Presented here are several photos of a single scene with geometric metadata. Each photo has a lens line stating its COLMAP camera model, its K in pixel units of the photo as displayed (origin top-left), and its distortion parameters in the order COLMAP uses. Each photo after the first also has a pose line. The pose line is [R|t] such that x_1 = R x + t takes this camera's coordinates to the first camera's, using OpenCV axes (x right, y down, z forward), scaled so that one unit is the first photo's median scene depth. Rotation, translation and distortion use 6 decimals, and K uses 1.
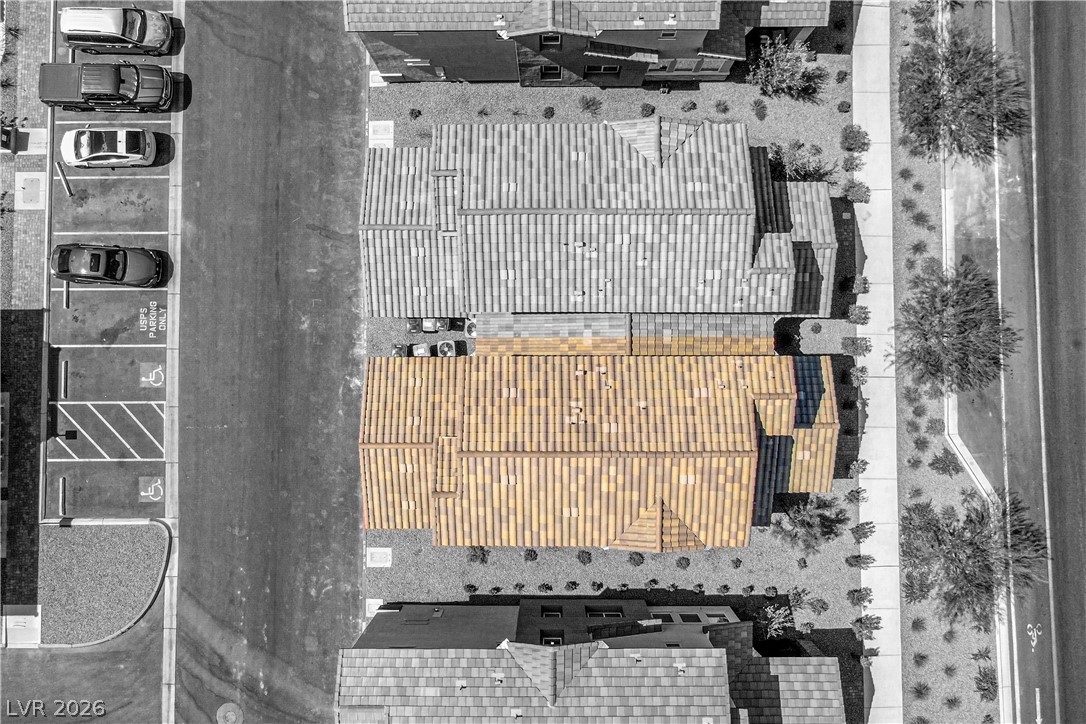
lens RADIAL K [[784.7, 0, 539.5], [0, 784.7, 320.5], [0, 0, 1]] dist [-0.011077, 0.002279]
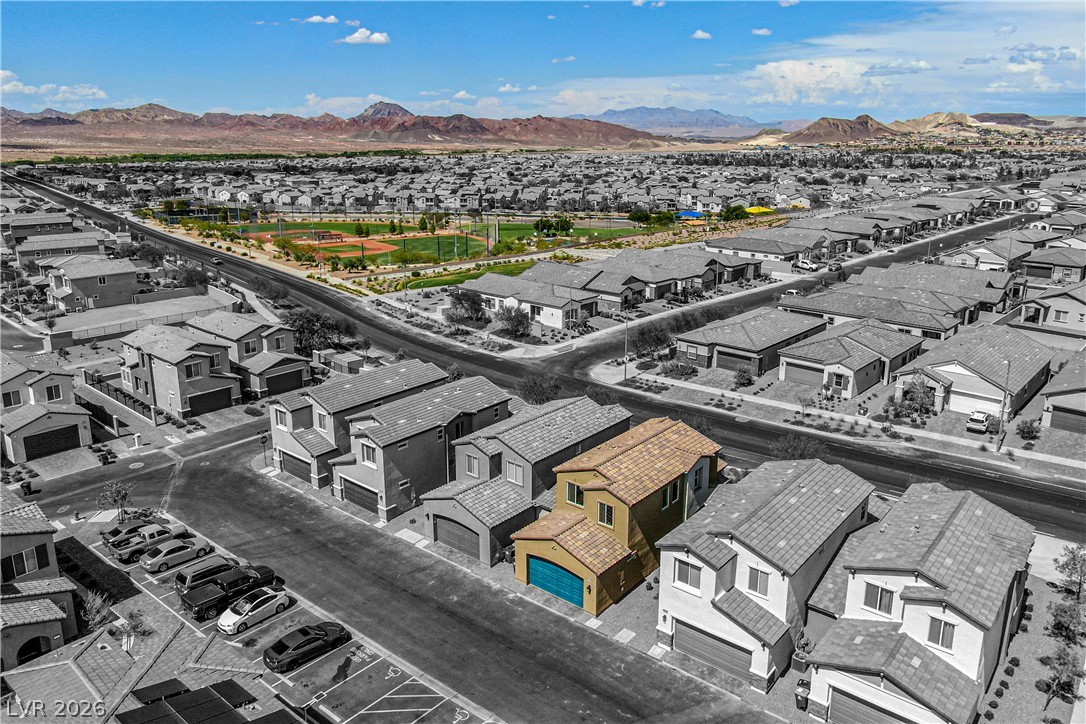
lens RADIAL K [[784.7, 0, 539.5], [0, 784.7, 320.5], [0, 0, 1]] dist [-0.011077, 0.002279]
pose [[0.644771, -0.169722, 0.745295, -1.144913], [0.764038, 0.172091, -0.621796, 0.890321], [-0.022726, 0.970350, 0.240633, 0.195123]]
